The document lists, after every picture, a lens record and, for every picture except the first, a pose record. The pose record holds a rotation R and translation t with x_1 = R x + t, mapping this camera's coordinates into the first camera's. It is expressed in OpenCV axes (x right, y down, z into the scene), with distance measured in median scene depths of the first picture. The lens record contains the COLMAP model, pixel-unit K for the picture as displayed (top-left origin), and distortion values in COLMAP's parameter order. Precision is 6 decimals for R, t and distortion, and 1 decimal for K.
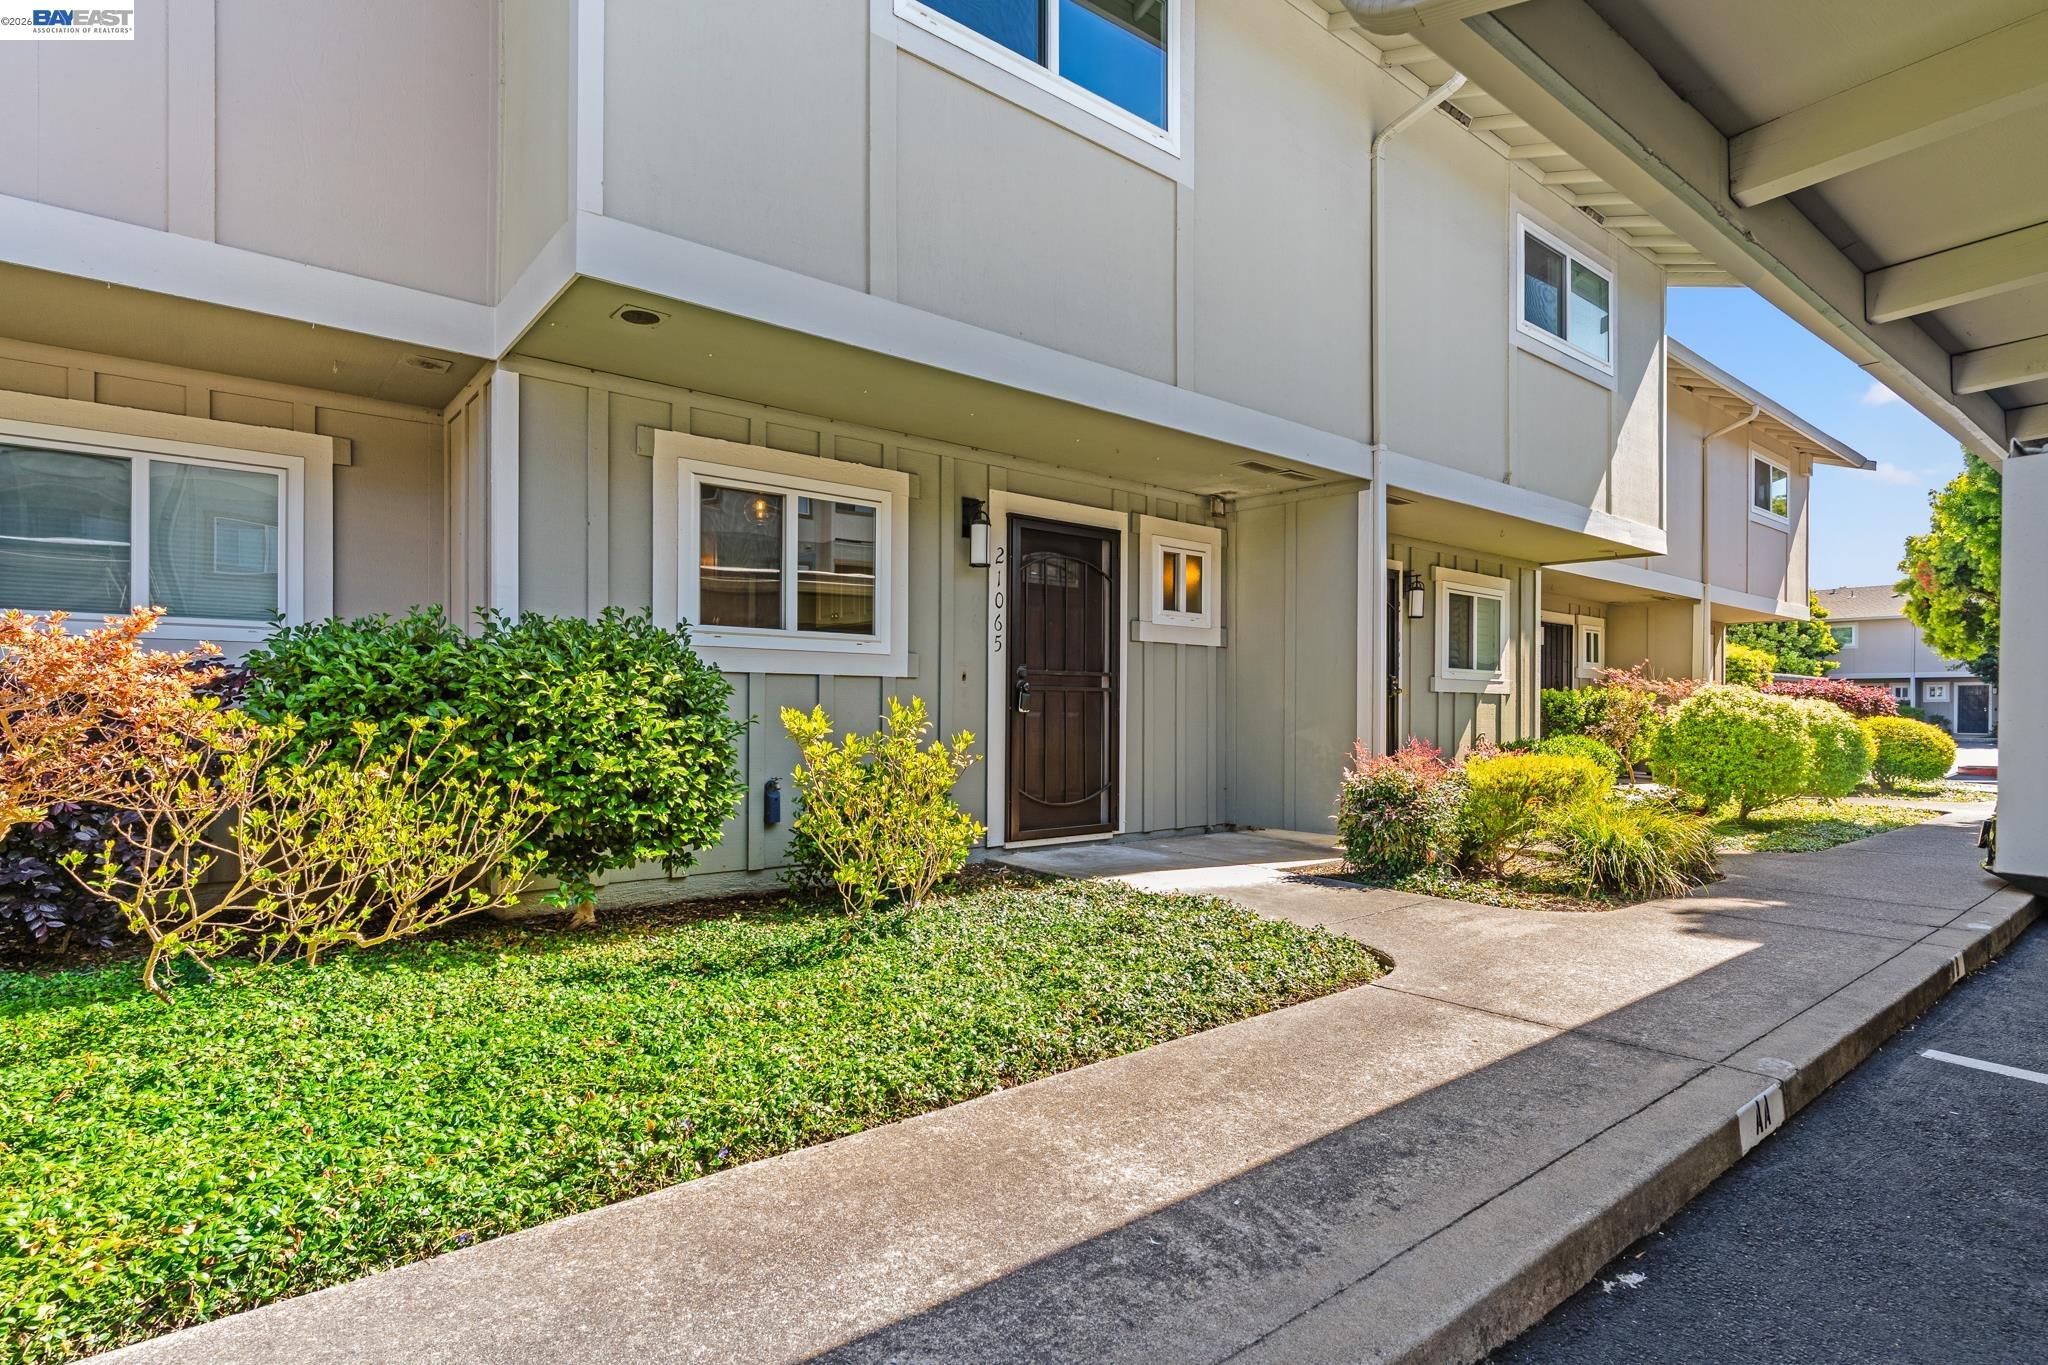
lens RADIAL K [[1013.4, 0, 1041.5], [0, 1013.4, 719.5], [0, 0, 1]] dist [-0.004655, -0.000549]
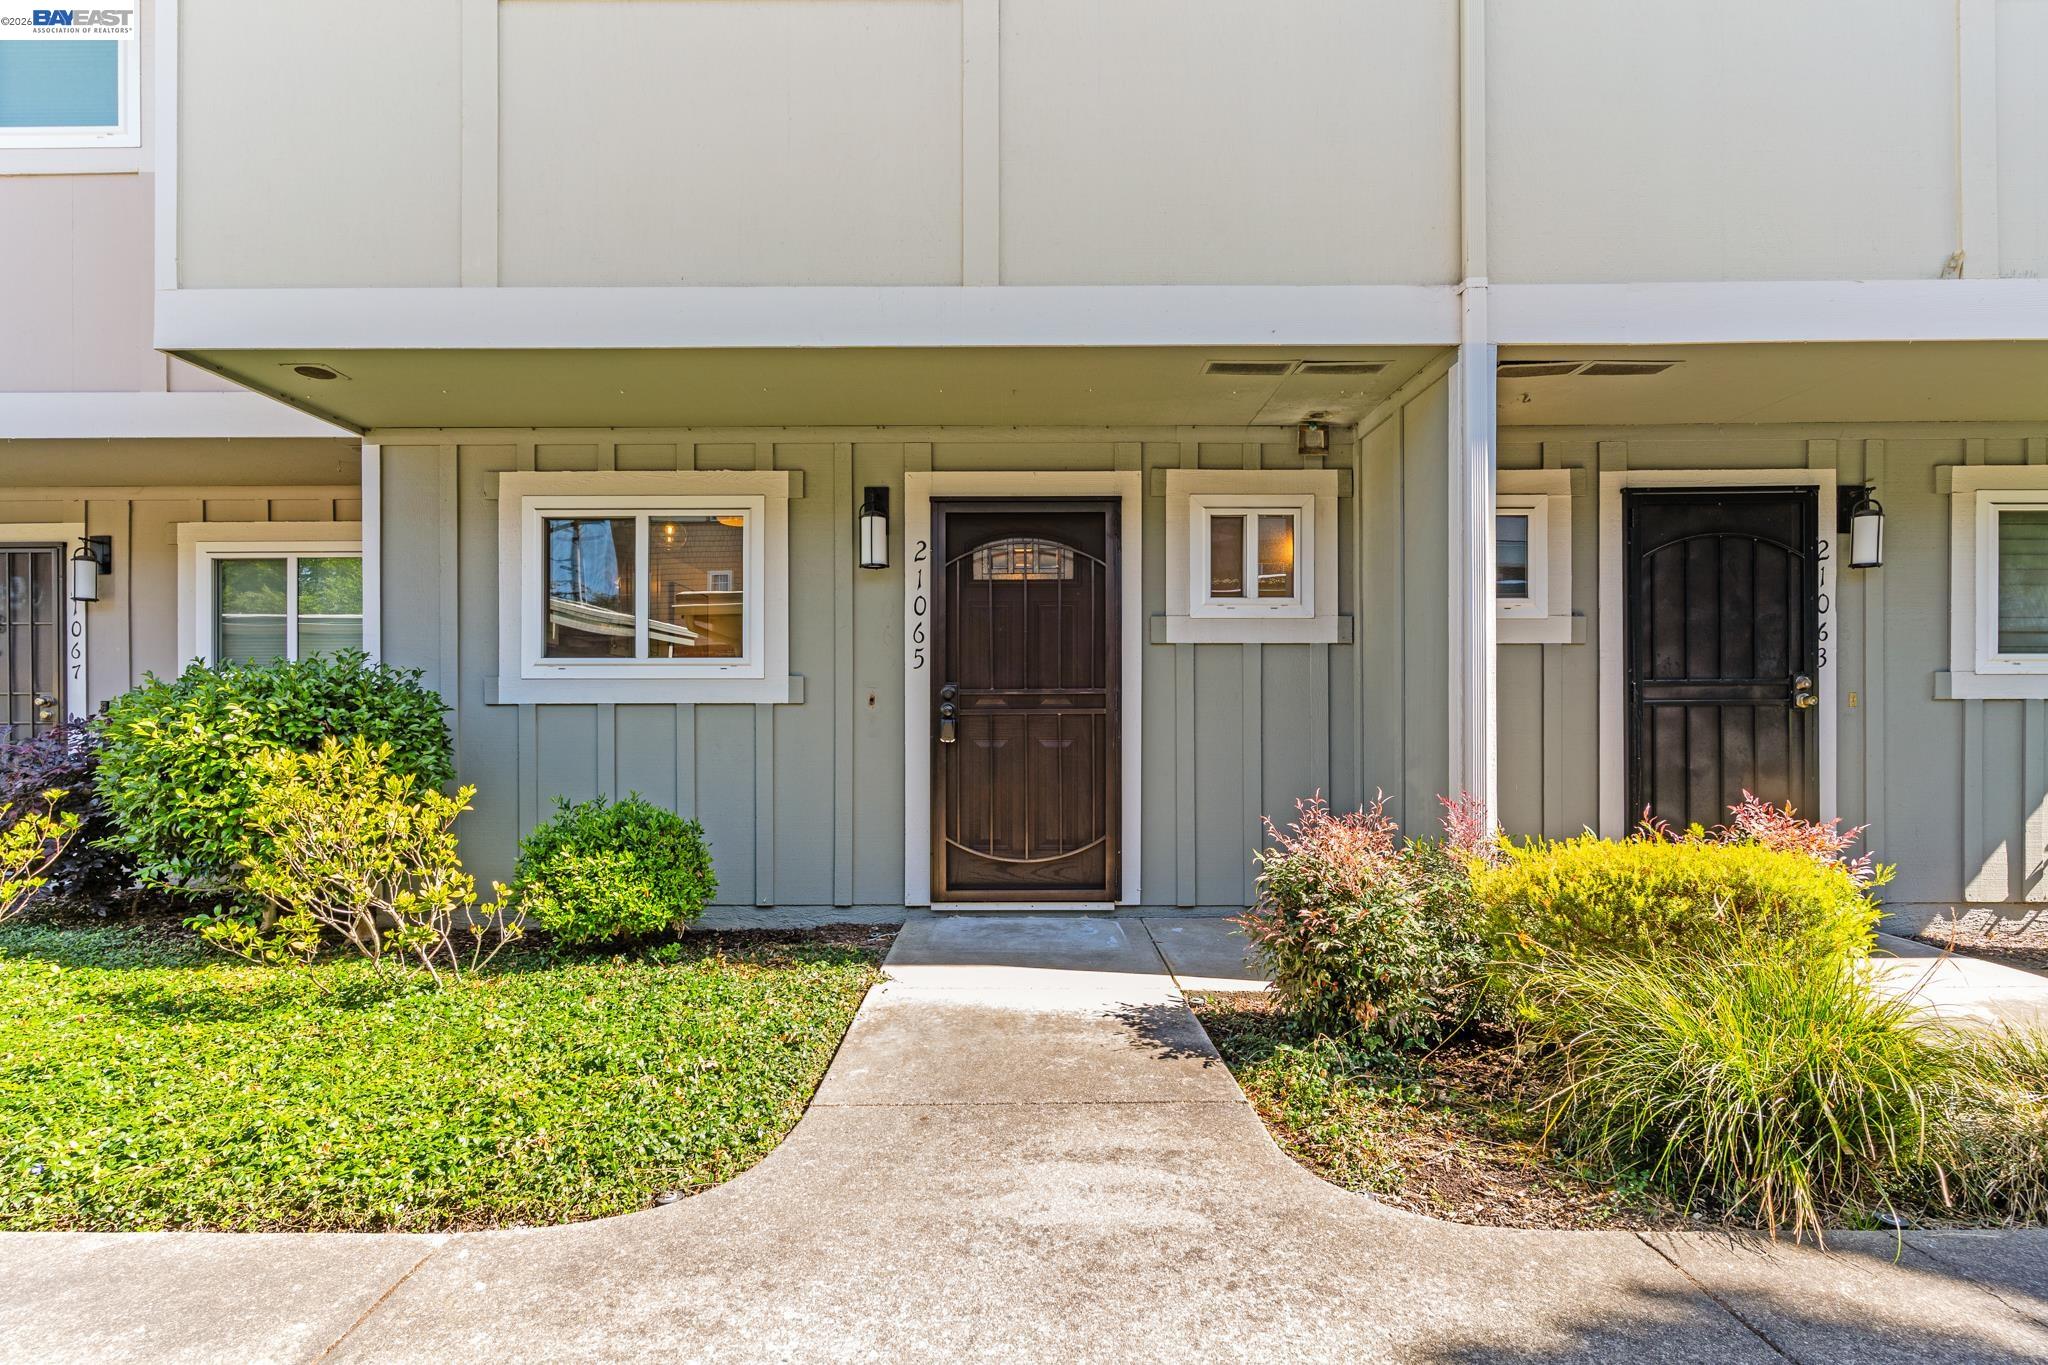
lens RADIAL K [[990.5, 0, 969.2], [0, 990.5, 727.6], [0, 0, 1]] dist [-0.005020, 0.004284]
pose [[0.774072, -0.006367, -0.633066, 0.493833], [0.001070, 0.999961, -0.008749, -0.011925], [0.633097, 0.006095, 0.774049, 0.405215]]
